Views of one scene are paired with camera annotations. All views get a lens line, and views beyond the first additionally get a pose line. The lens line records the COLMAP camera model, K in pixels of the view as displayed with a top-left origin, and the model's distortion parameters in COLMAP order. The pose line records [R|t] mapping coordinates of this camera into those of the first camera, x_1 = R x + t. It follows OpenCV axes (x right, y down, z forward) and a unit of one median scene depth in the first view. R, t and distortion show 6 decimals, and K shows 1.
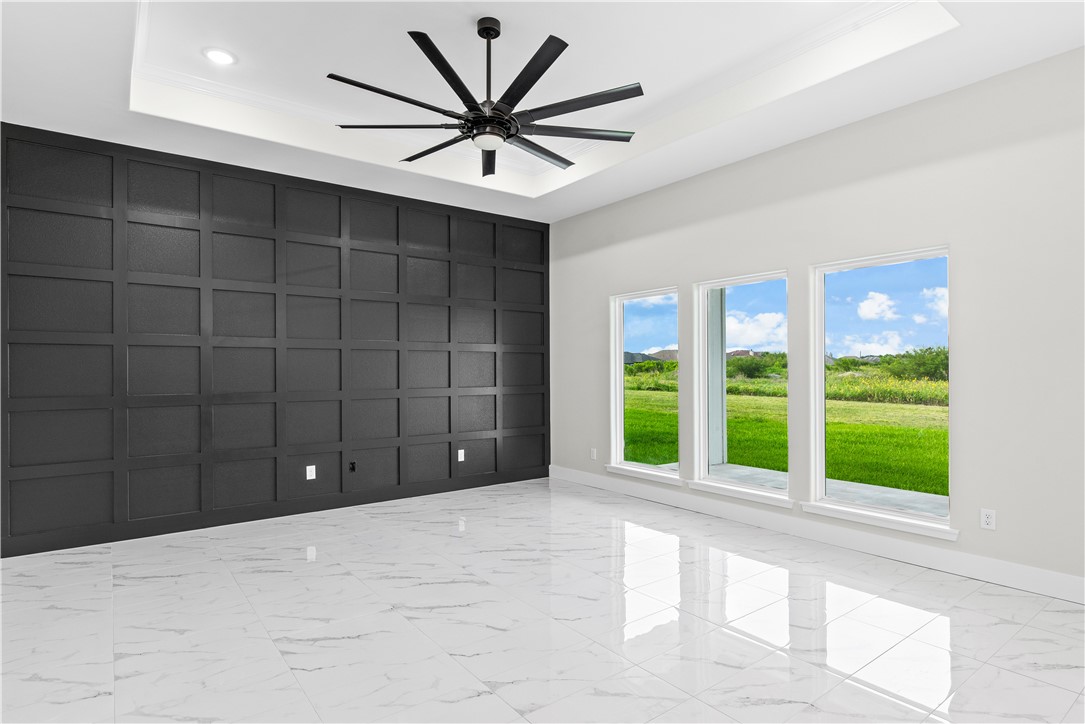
lens RADIAL K [[574.6, 0, 541.9], [0, 574.6, 365.0], [0, 0, 1]] dist [0.005666, 0.000008]
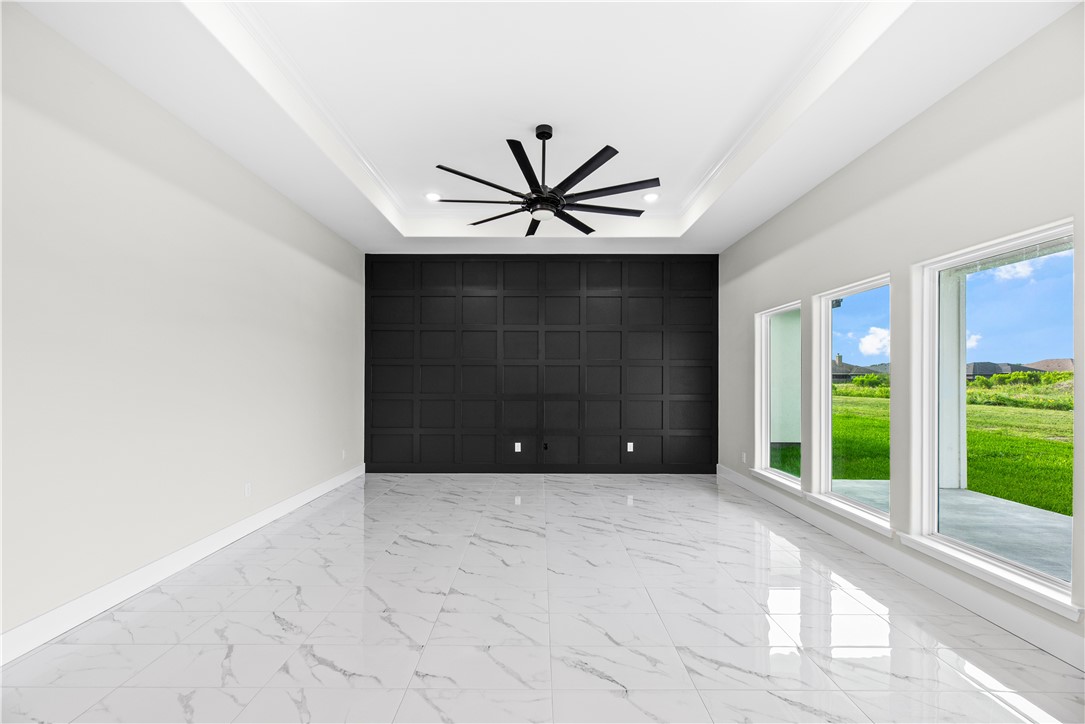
lens RADIAL K [[444.5, 0, 539.4], [0, 444.5, 380.8], [0, 0, 1]] dist [-0.000001, -0.000215]
pose [[0.797088, 0.008761, -0.603800, 0.384262], [-0.001900, 0.999926, 0.012001, -0.004180], [0.603860, -0.008419, 0.797046, 0.105113]]
